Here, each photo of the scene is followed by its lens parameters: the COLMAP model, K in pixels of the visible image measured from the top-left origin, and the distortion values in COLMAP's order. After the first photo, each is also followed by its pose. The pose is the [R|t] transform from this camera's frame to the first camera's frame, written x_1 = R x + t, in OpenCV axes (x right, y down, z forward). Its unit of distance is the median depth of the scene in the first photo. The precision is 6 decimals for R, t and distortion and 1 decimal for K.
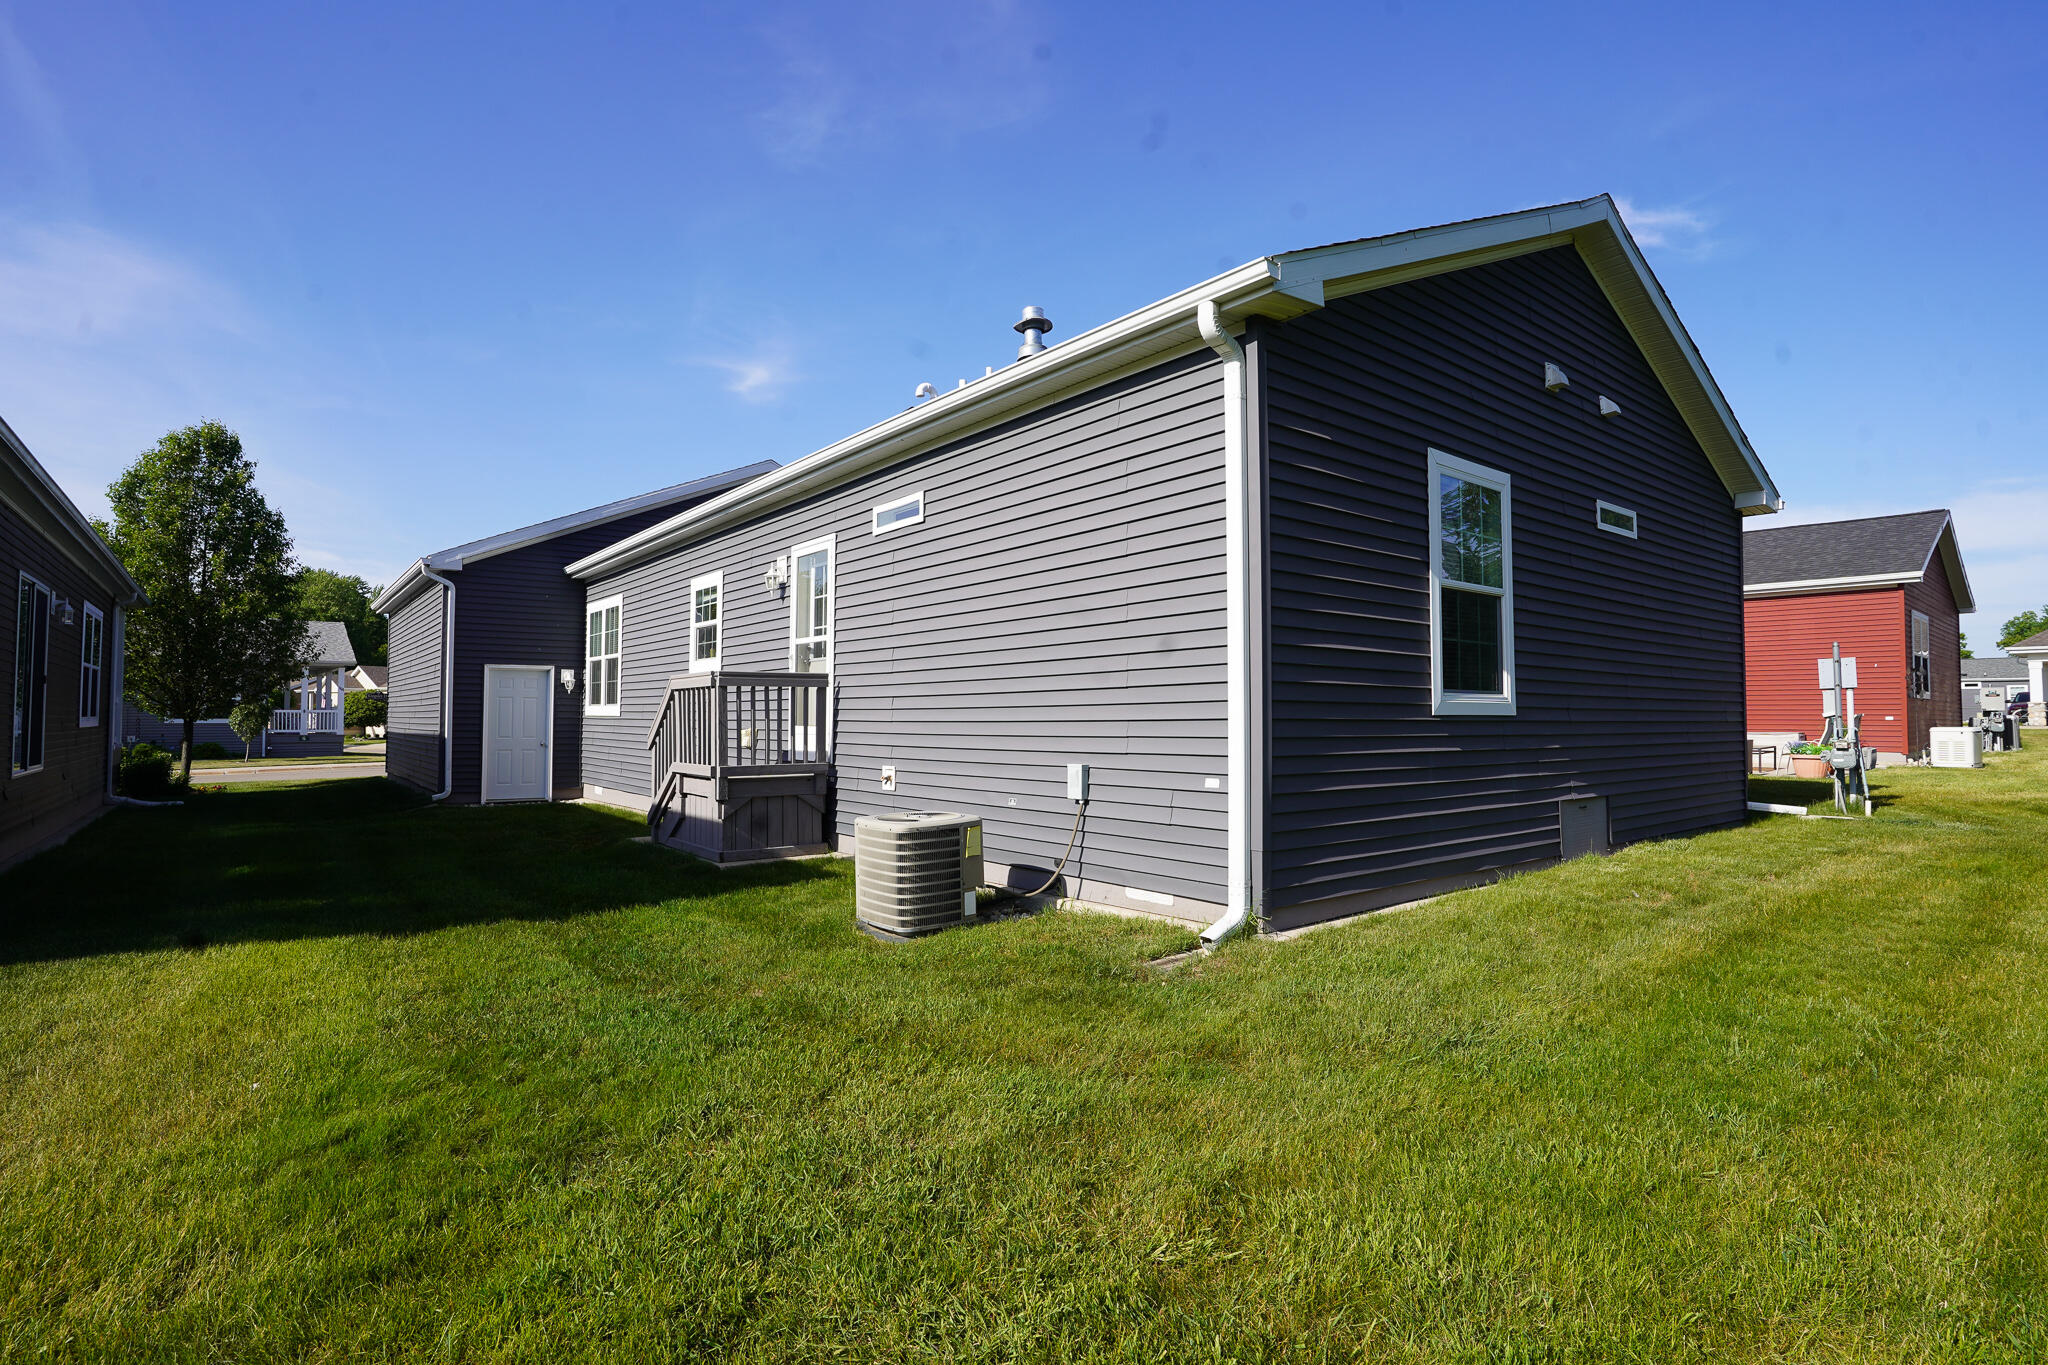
lens RADIAL K [[1008.4, 0, 1024.7], [0, 1008.4, 677.4], [0, 0, 1]] dist [-0.067939, 0.022635]
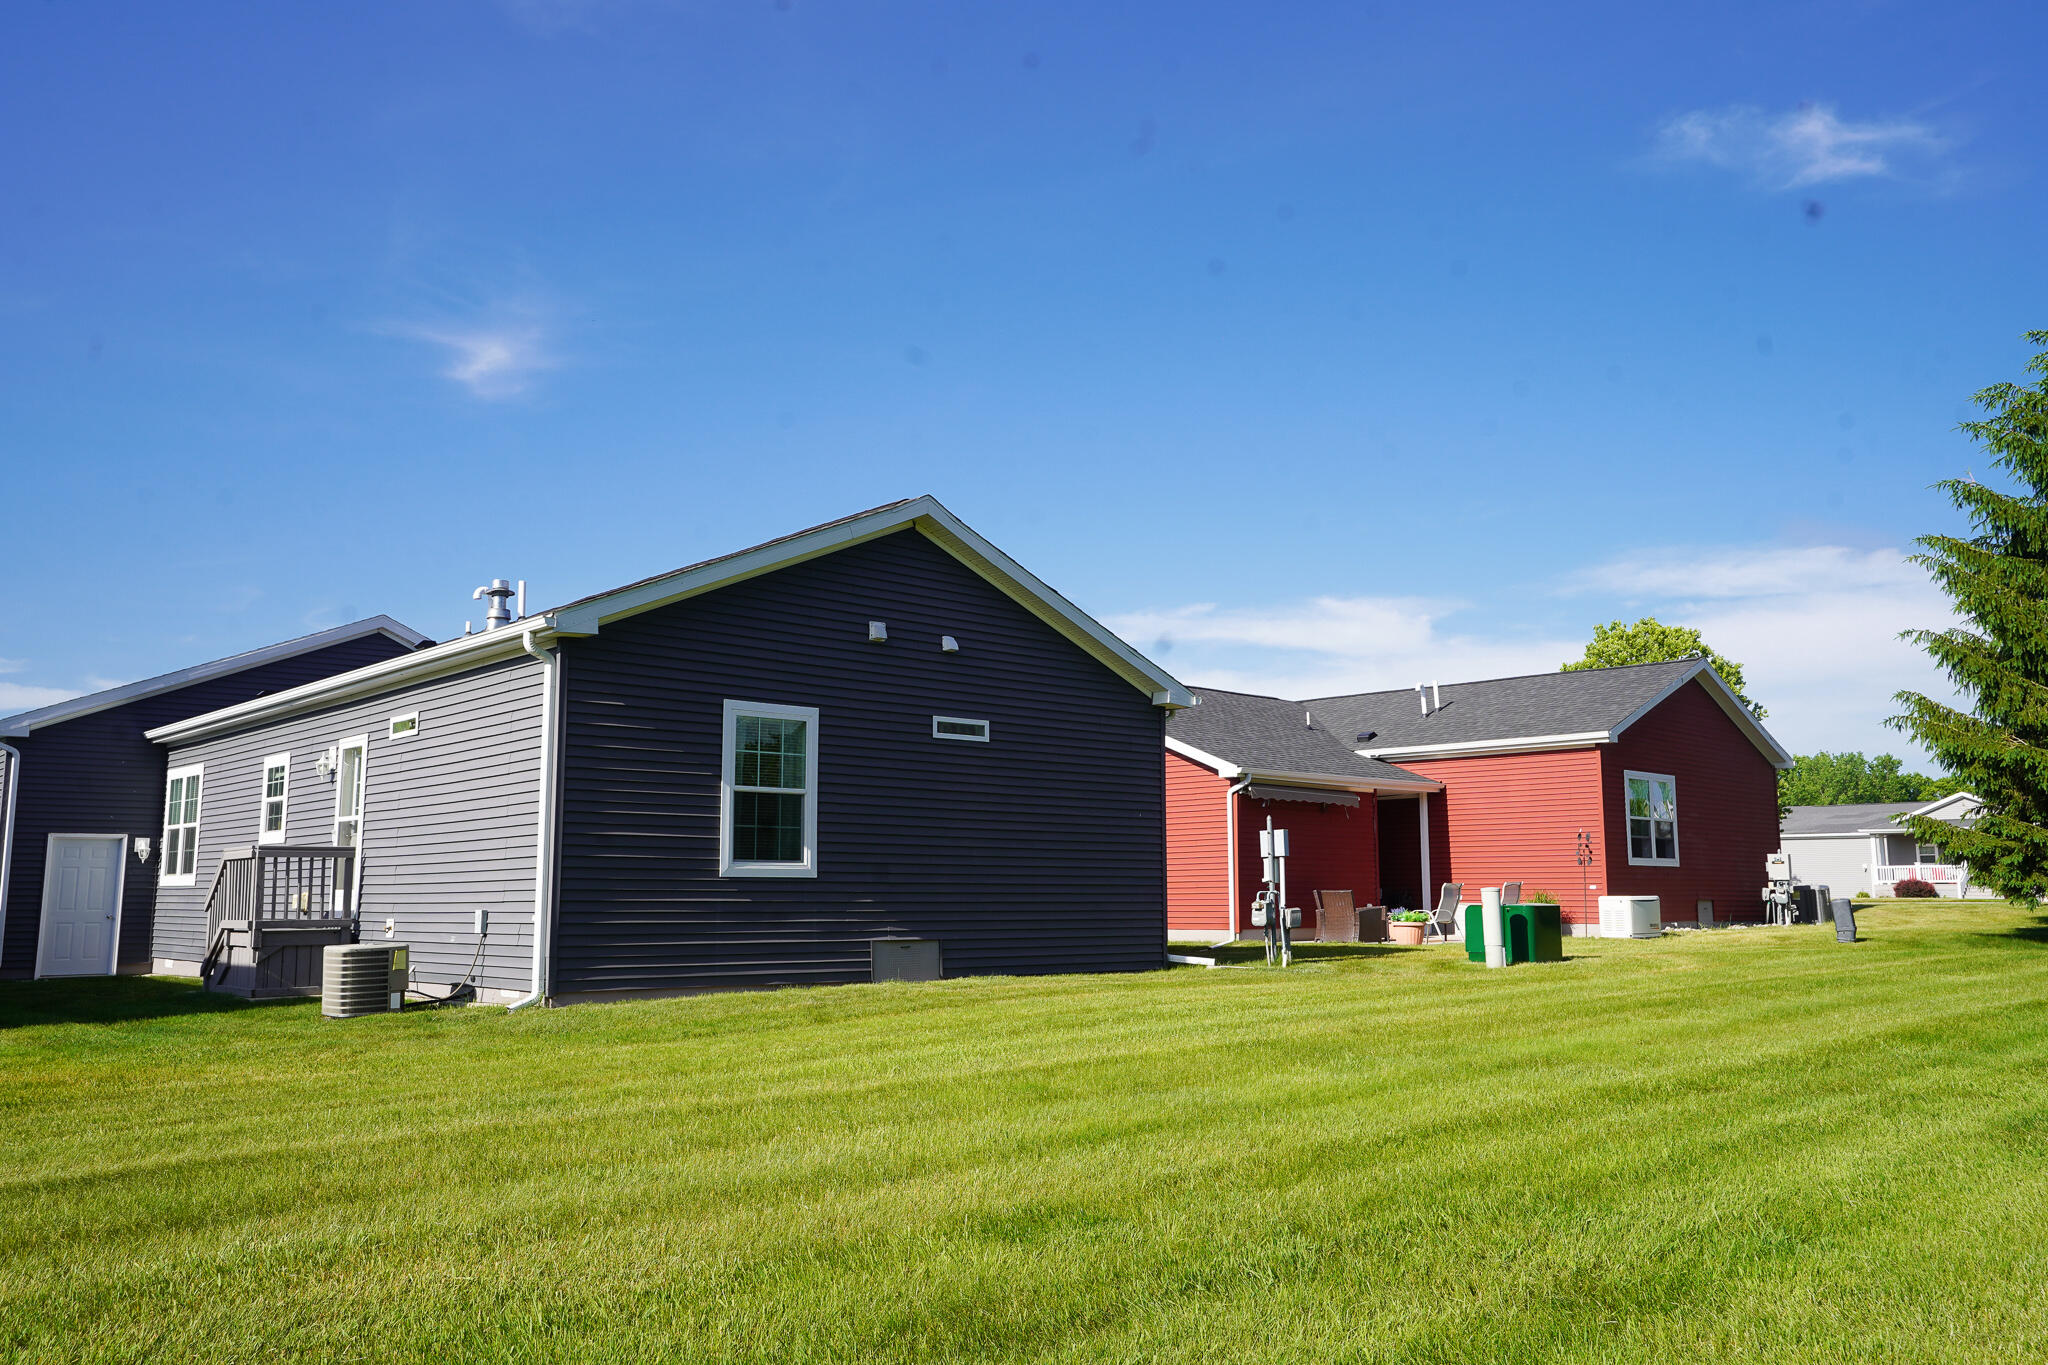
lens RADIAL K [[1562.1, 0, 992.0], [0, 1562.1, 699.0], [0, 0, 1]] dist [0.020478, 0.040568]
pose [[0.998750, 0.004053, 0.049827, 0.512901], [0.000230, 0.996325, -0.085647, -0.020312], [-0.049991, 0.085552, 0.995079, -1.028457]]
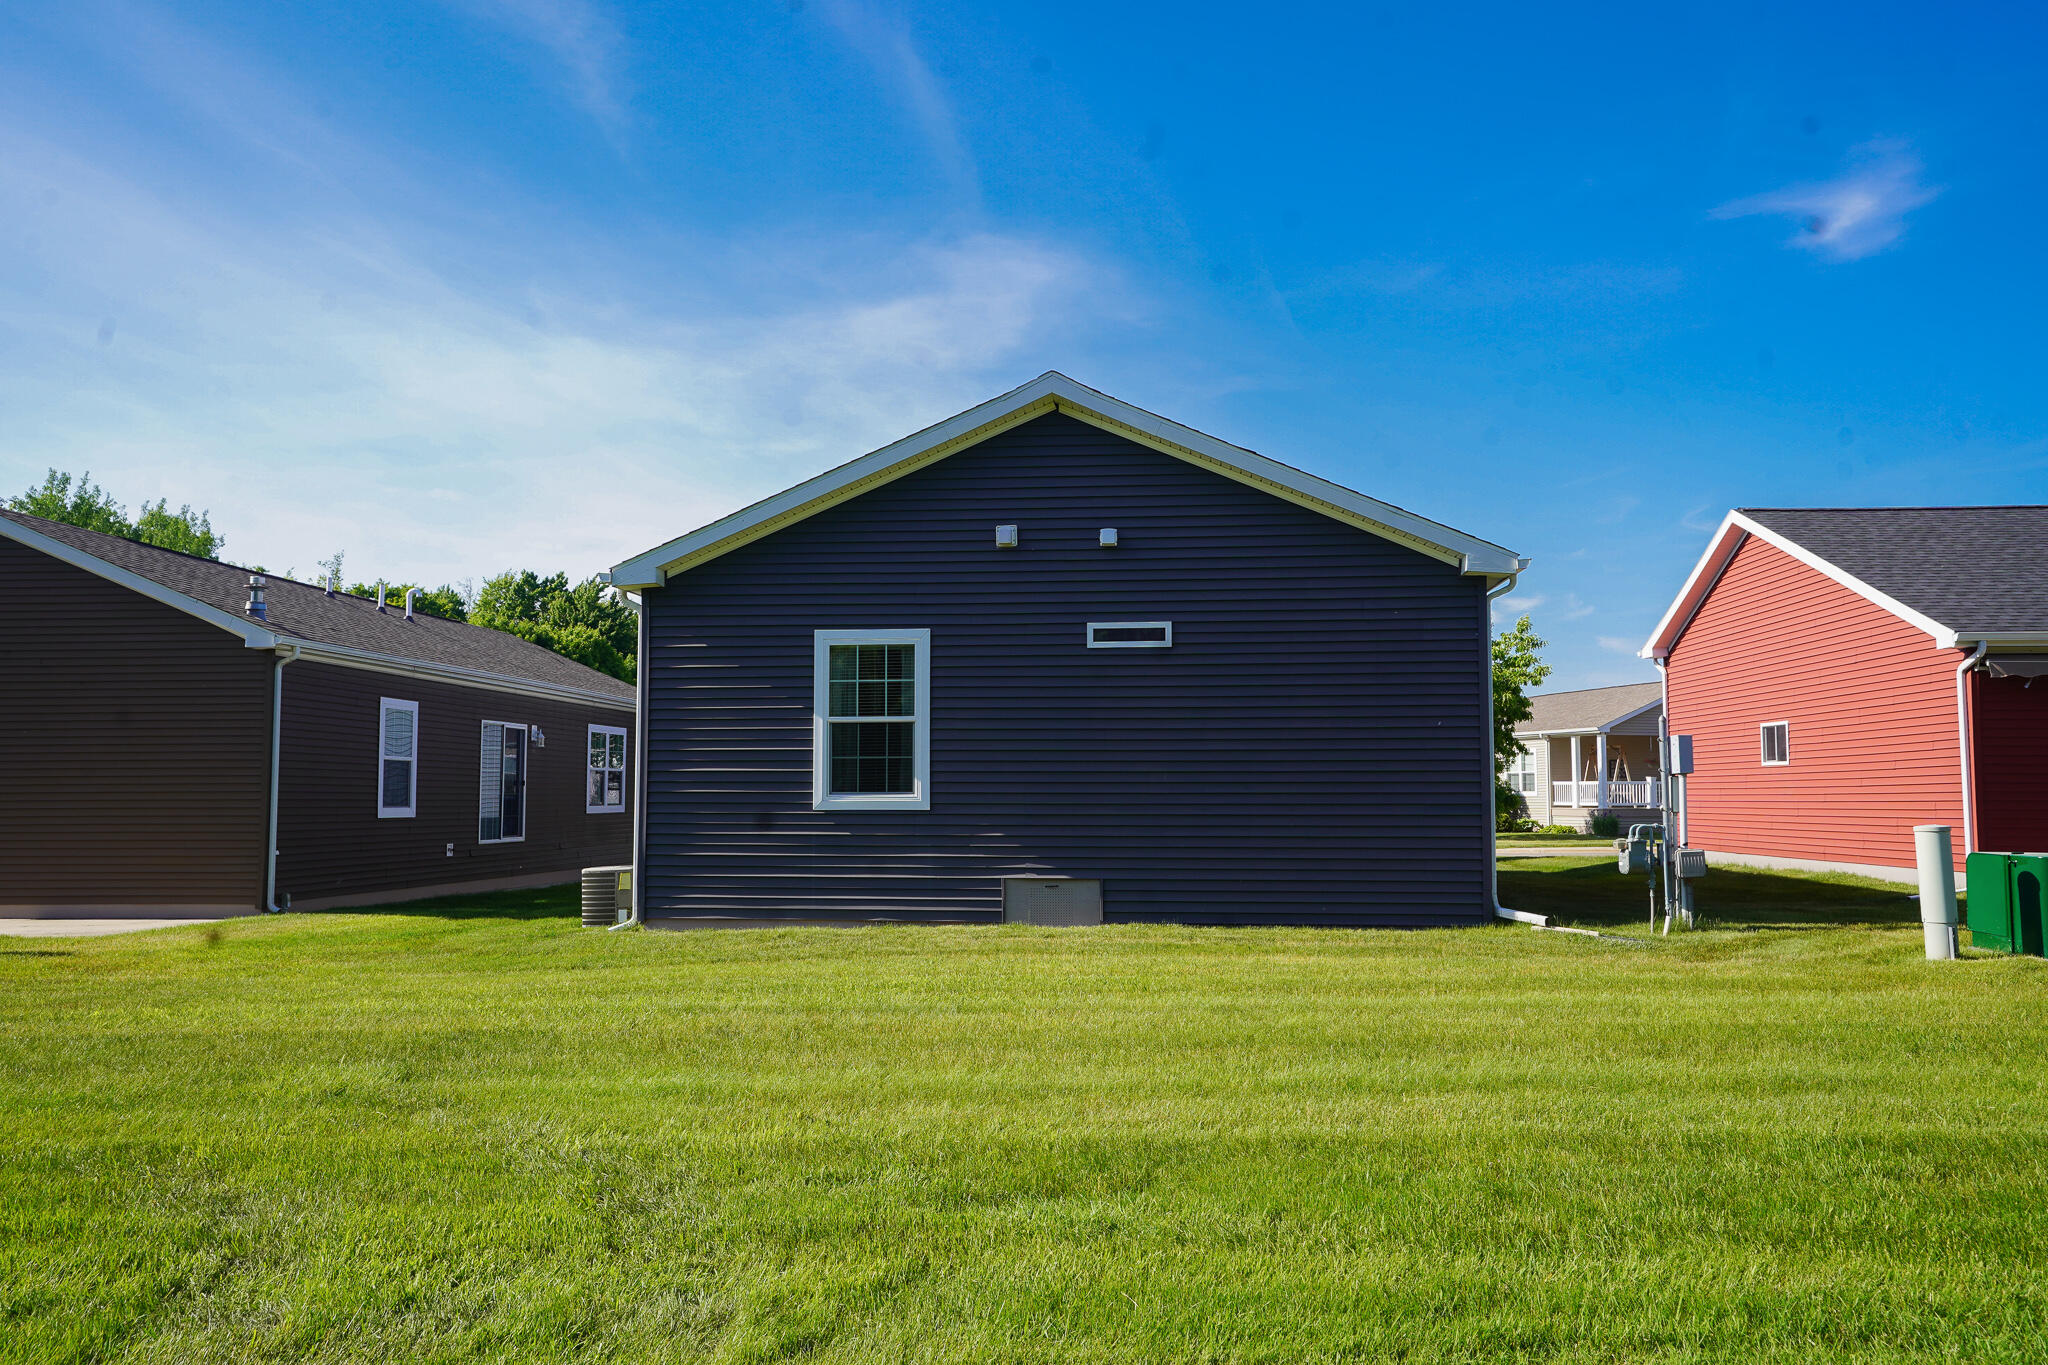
lens RADIAL K [[1562.1, 0, 1011.6], [0, 1562.1, 697.7], [0, 0, 1]] dist [0.020478, 0.040568]
pose [[0.725273, -0.050311, -0.686621, 1.641677], [0.031563, 0.998707, -0.039839, -0.020422], [0.687738, 0.007222, 0.725923, -0.366893]]
